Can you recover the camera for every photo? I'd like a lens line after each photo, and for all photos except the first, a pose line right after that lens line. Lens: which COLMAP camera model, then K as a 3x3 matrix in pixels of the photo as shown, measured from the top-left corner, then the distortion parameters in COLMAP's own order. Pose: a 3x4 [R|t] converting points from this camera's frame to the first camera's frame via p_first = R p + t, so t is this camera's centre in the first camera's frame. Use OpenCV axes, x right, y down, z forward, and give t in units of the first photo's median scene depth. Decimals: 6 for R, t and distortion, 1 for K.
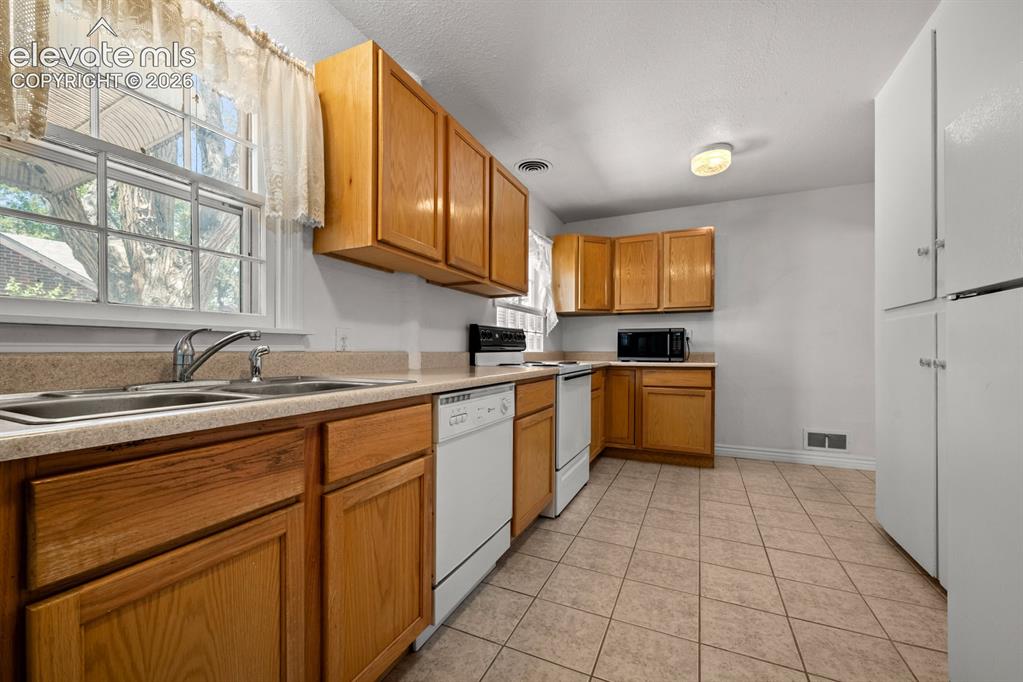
lens RADIAL K [[404.6, 0, 509.2], [0, 404.6, 351.0], [0, 0, 1]] dist [0.001289, 0.000027]
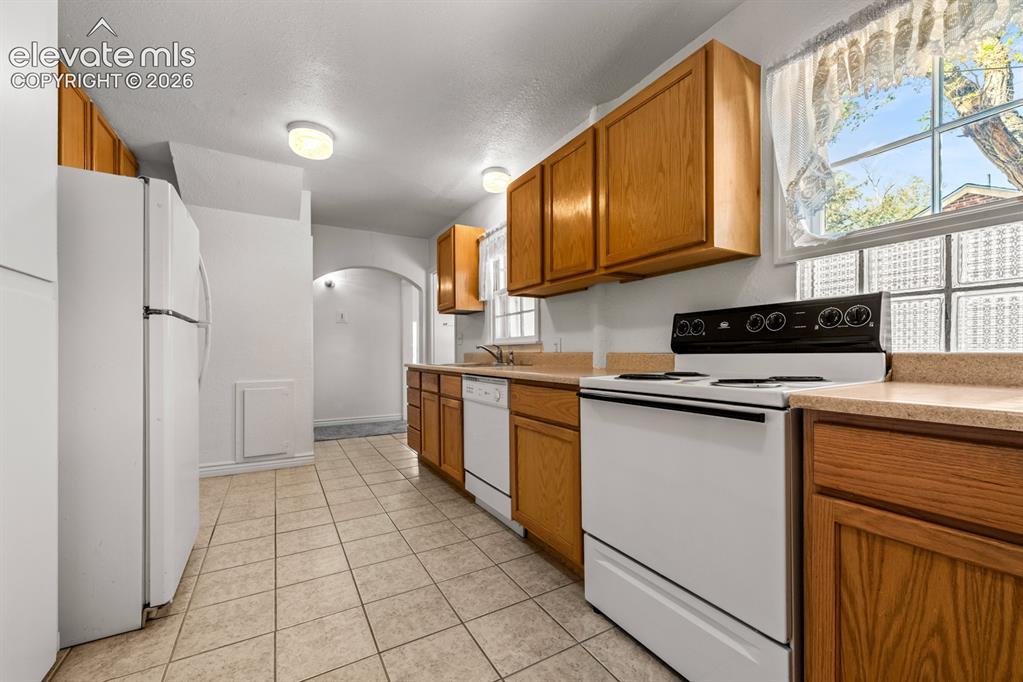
lens RADIAL K [[404.6, 0, 508.1], [0, 404.6, 348.4], [0, 0, 1]] dist [0.001289, 0.000027]
pose [[-0.568899, -0.005366, -0.822390, 0.963219], [0.004180, 0.999947, -0.009416, 0.000044], [0.822397, -0.008795, -0.568846, 1.655297]]
